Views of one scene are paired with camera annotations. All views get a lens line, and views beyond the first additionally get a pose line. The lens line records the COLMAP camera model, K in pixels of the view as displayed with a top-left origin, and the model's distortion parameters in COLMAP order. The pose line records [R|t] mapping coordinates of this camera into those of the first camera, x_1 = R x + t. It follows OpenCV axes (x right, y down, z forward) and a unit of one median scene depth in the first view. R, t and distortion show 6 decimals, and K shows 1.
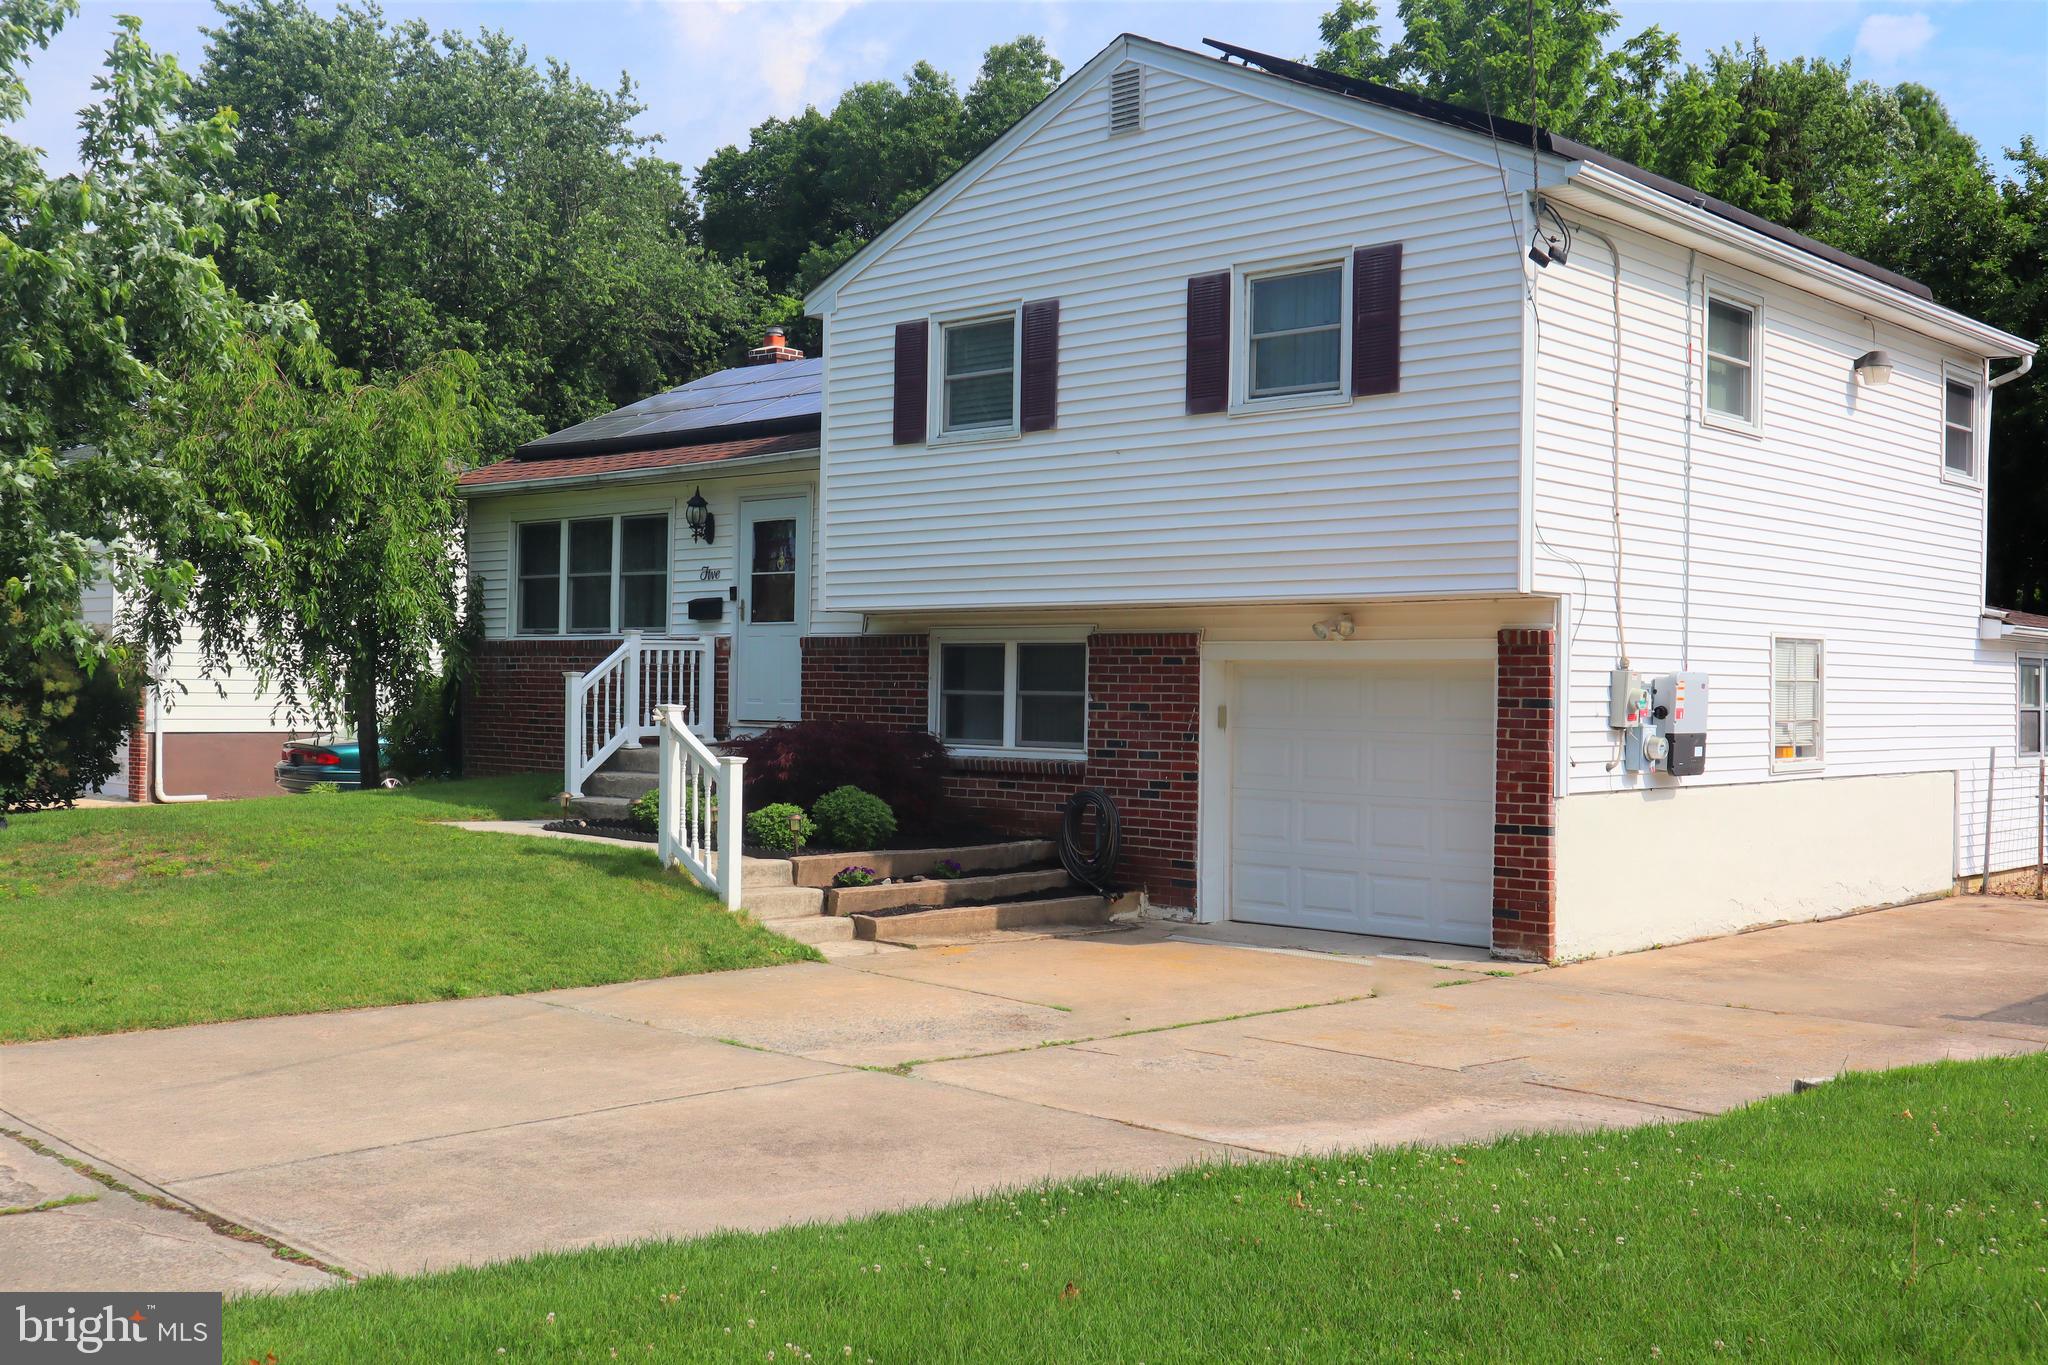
lens RADIAL K [[2190.2, 0, 1024.0], [0, 2190.2, 682.5], [0, 0, 1]] dist [-0.059879, -0.001031]
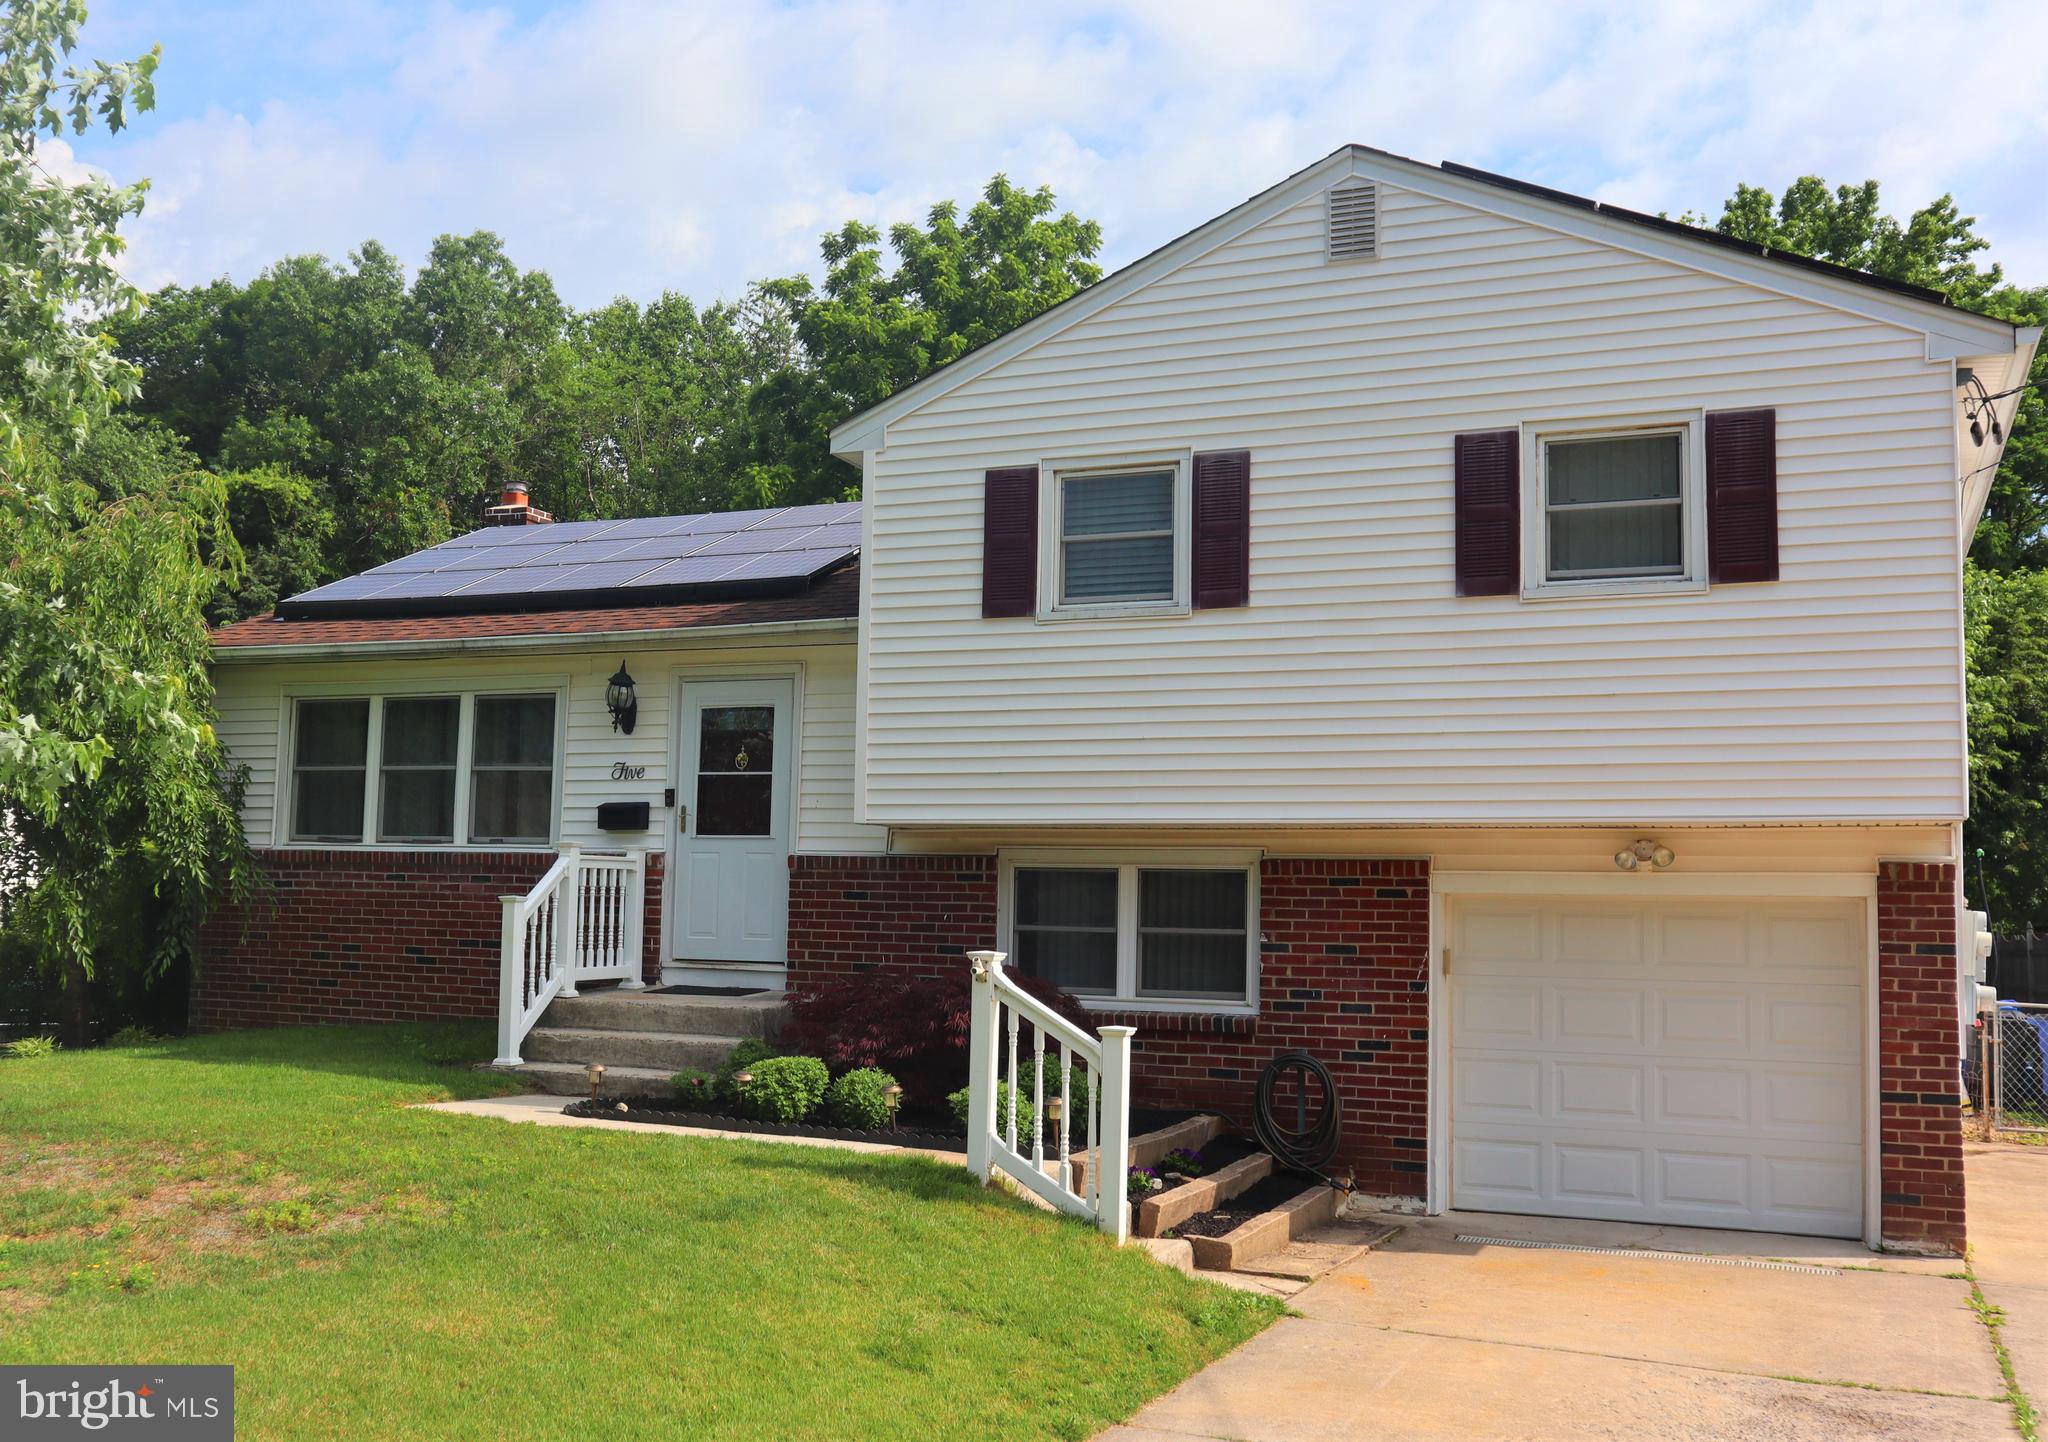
lens RADIAL K [[2126.6, 0, 1024.0], [0, 2126.6, 721.0], [0, 0, 1]] dist [-0.023800, 0.020196]
pose [[0.936593, 0.045652, 0.347431, -0.313768], [-0.013096, 0.995345, -0.095482, 0.003458], [-0.350173, 0.084878, 0.932831, 0.270241]]
